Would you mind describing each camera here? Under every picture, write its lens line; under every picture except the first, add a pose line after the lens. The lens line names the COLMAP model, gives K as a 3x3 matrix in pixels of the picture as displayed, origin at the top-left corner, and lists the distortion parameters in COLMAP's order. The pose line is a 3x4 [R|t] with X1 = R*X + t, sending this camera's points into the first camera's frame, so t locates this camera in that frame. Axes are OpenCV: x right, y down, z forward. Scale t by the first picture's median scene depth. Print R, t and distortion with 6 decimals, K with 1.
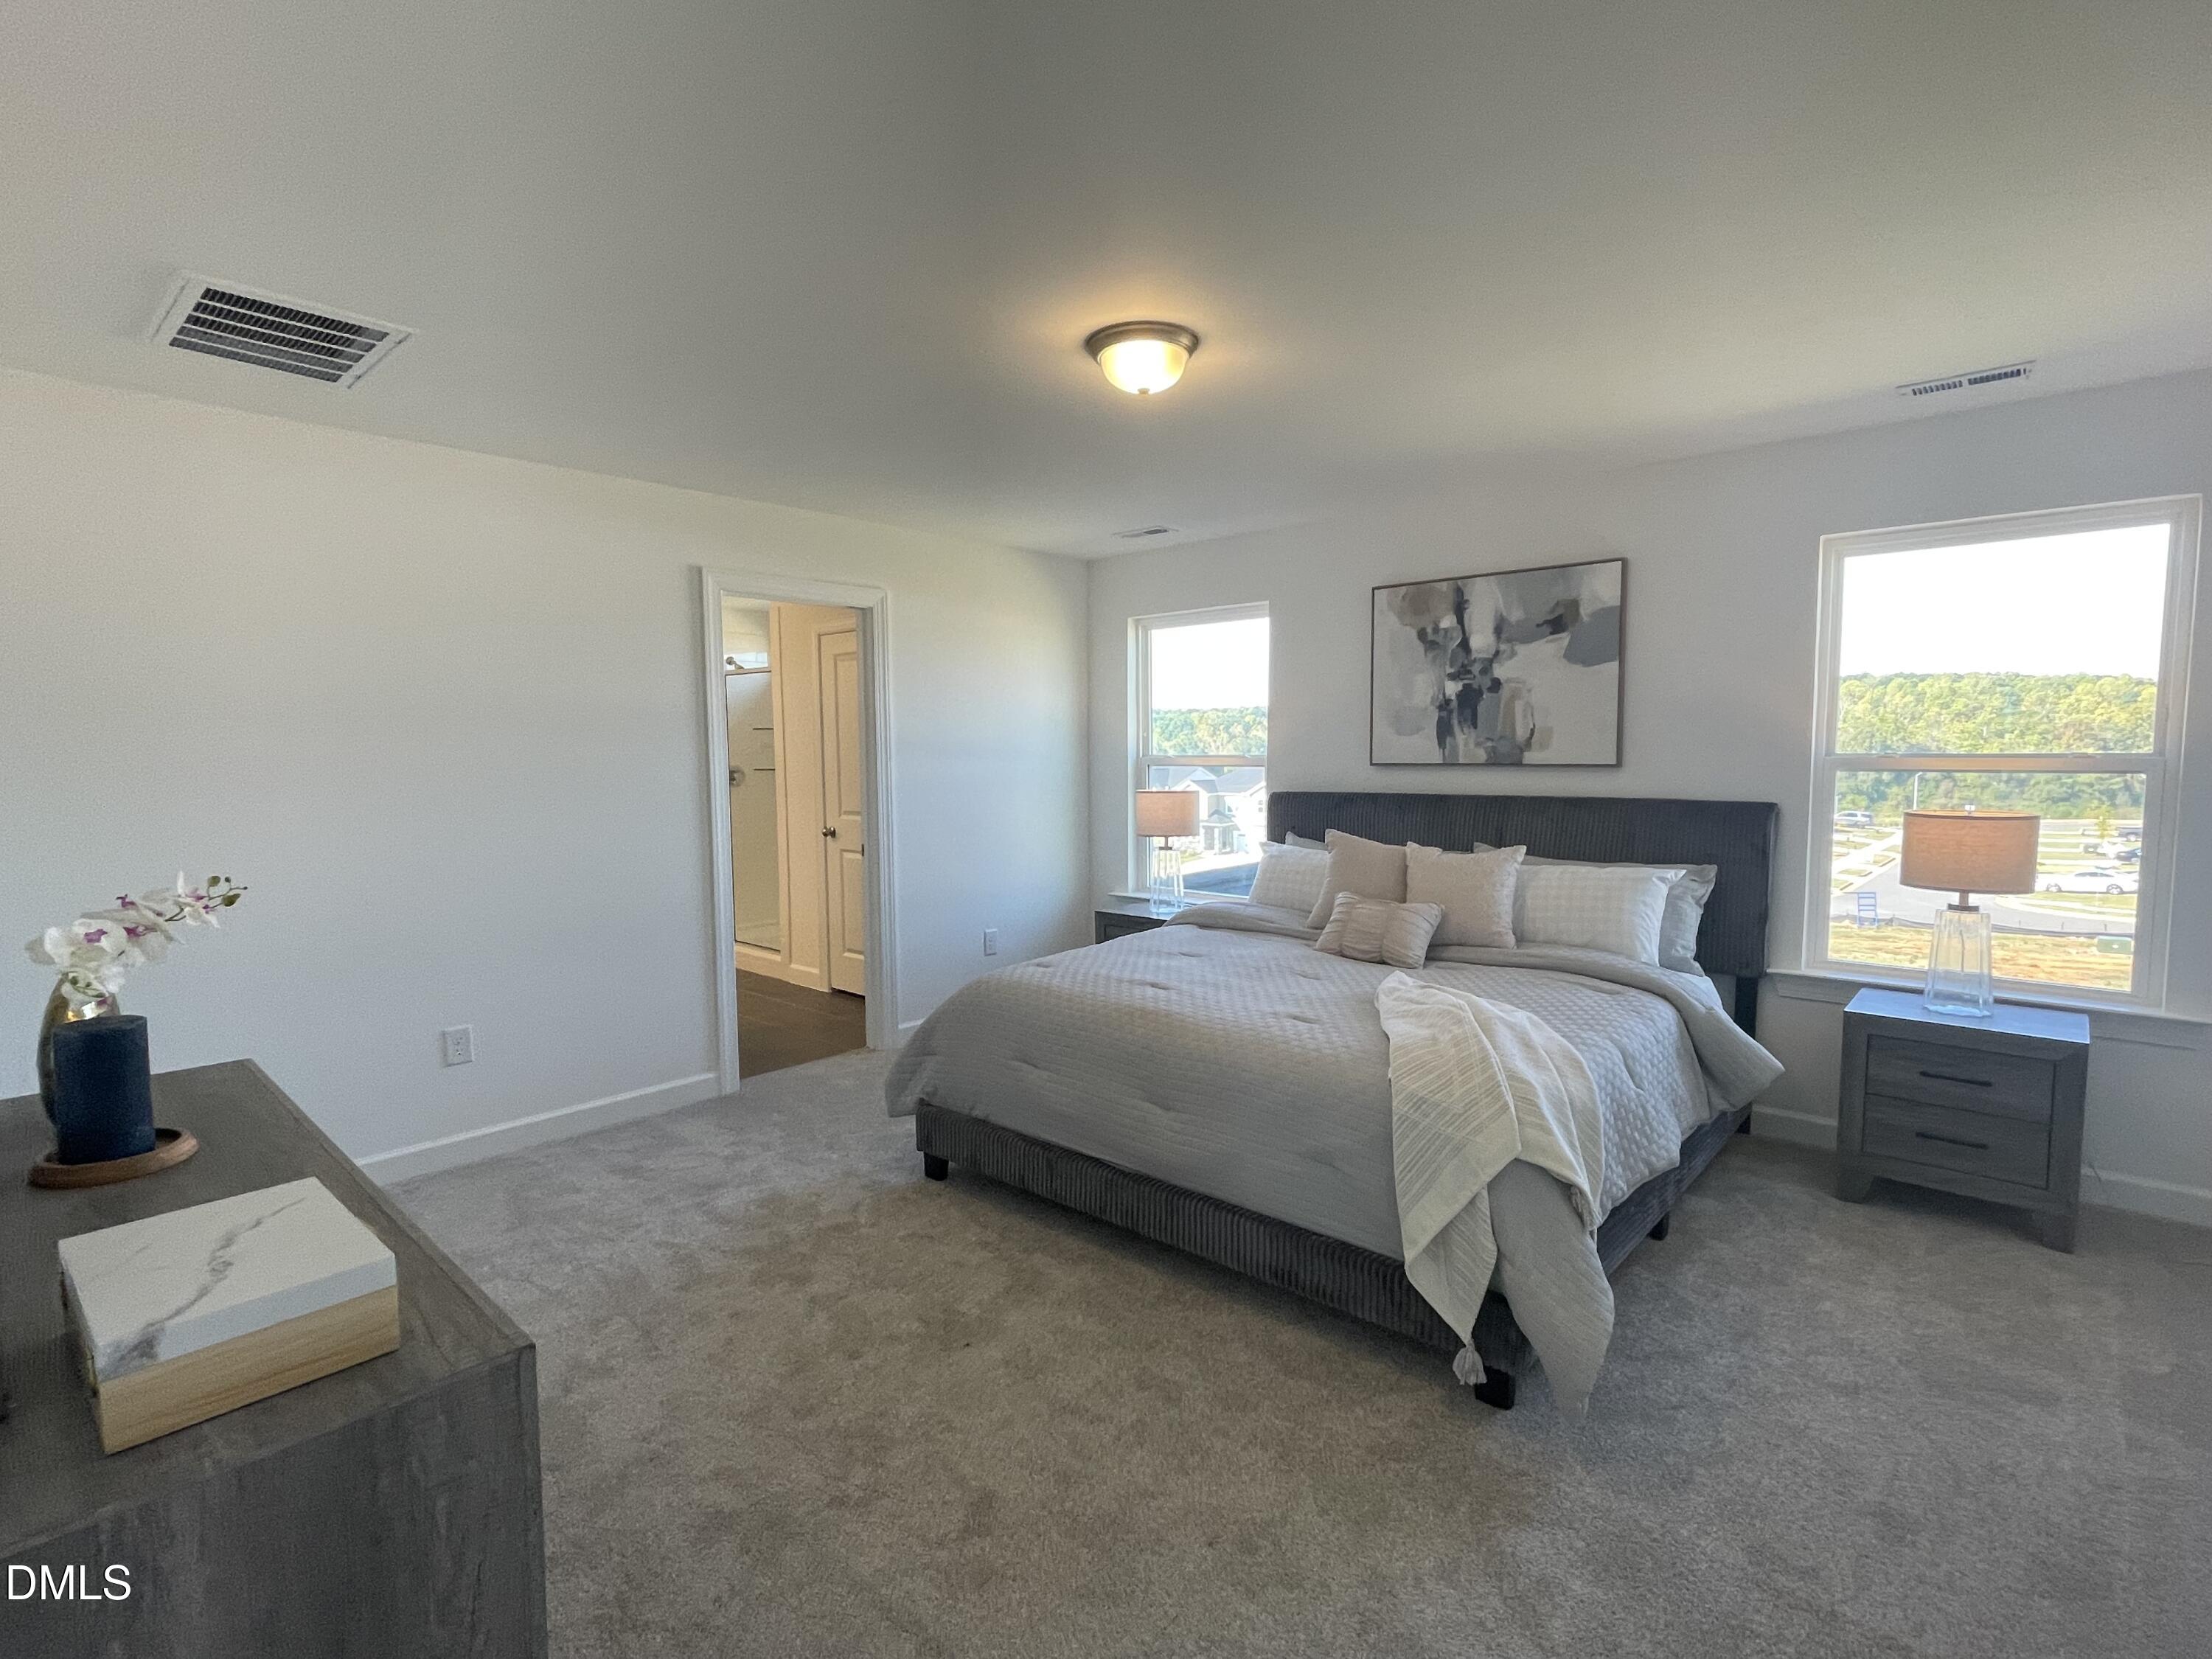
lens RADIAL K [[1050.4, 0, 1102.3], [0, 1050.4, 832.7], [0, 0, 1]] dist [-0.004233, 0.001529]
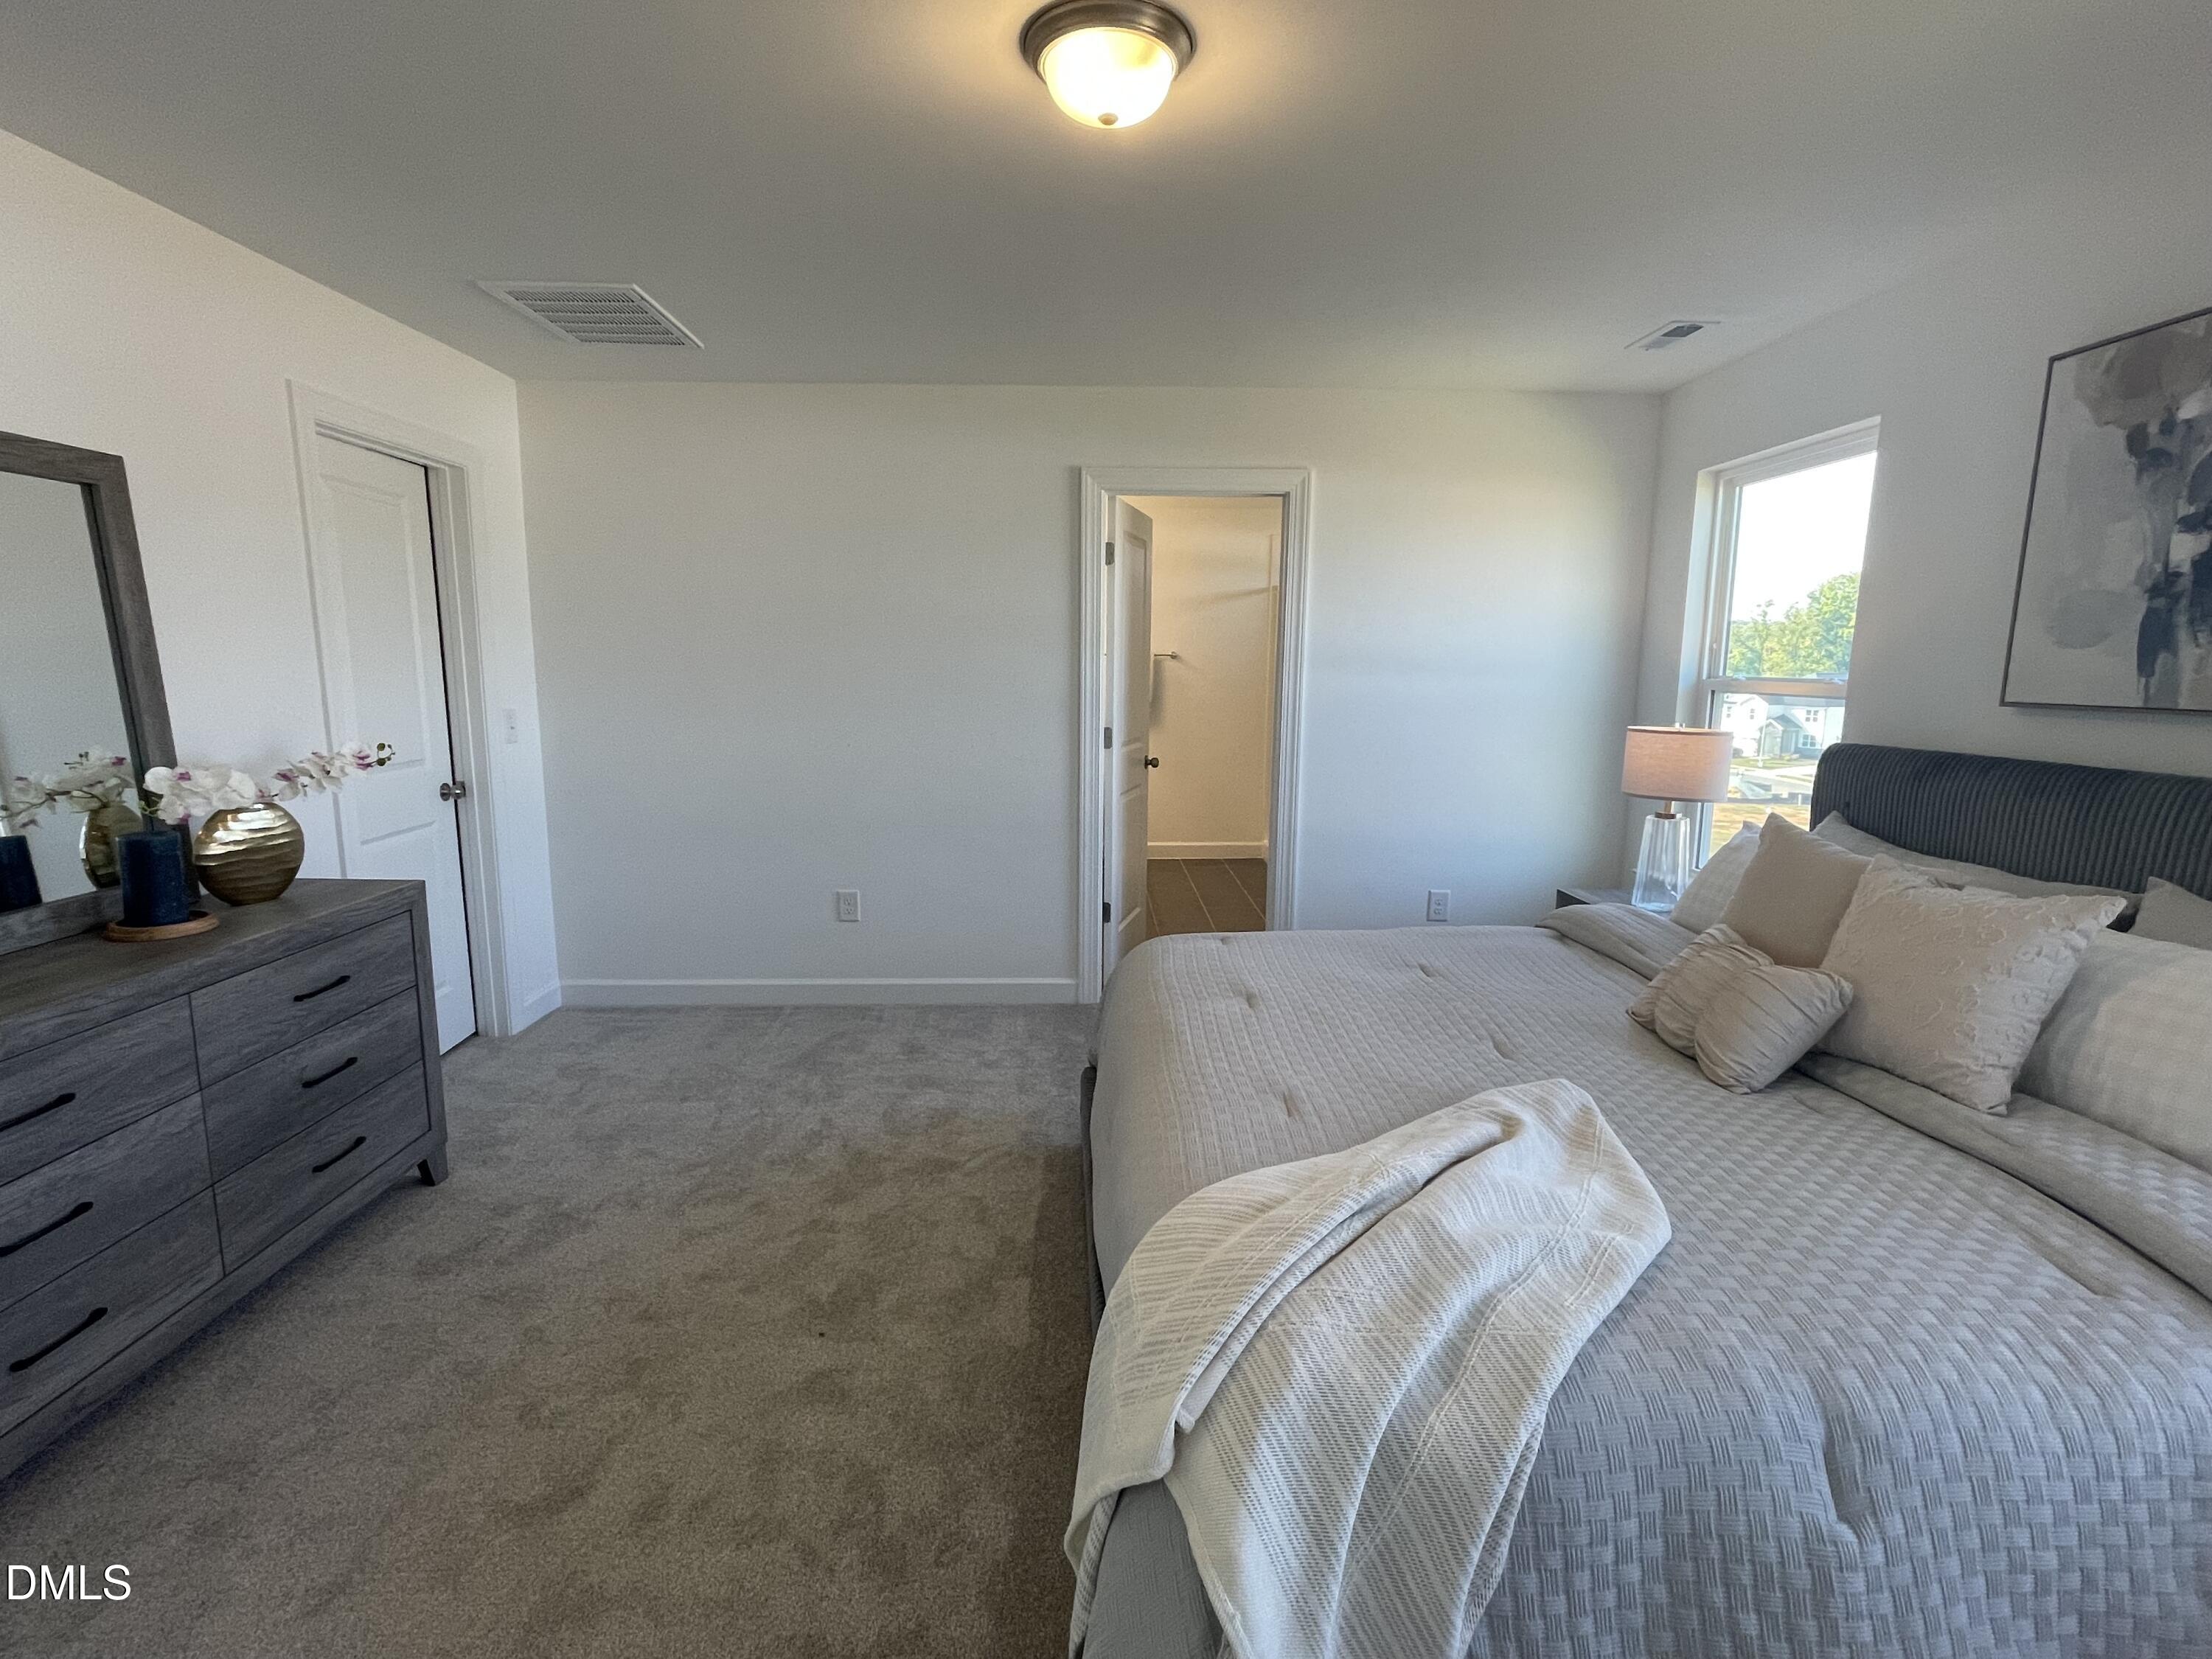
lens RADIAL K [[1050.4, 0, 1115.9], [0, 1050.4, 827.7], [0, 0, 1]] dist [-0.004233, 0.001529]
pose [[0.692593, 0.128356, -0.709816, 0.347967], [-0.071725, 0.991418, 0.109294, -0.029527], [0.717754, -0.024785, 0.695856, 0.319631]]
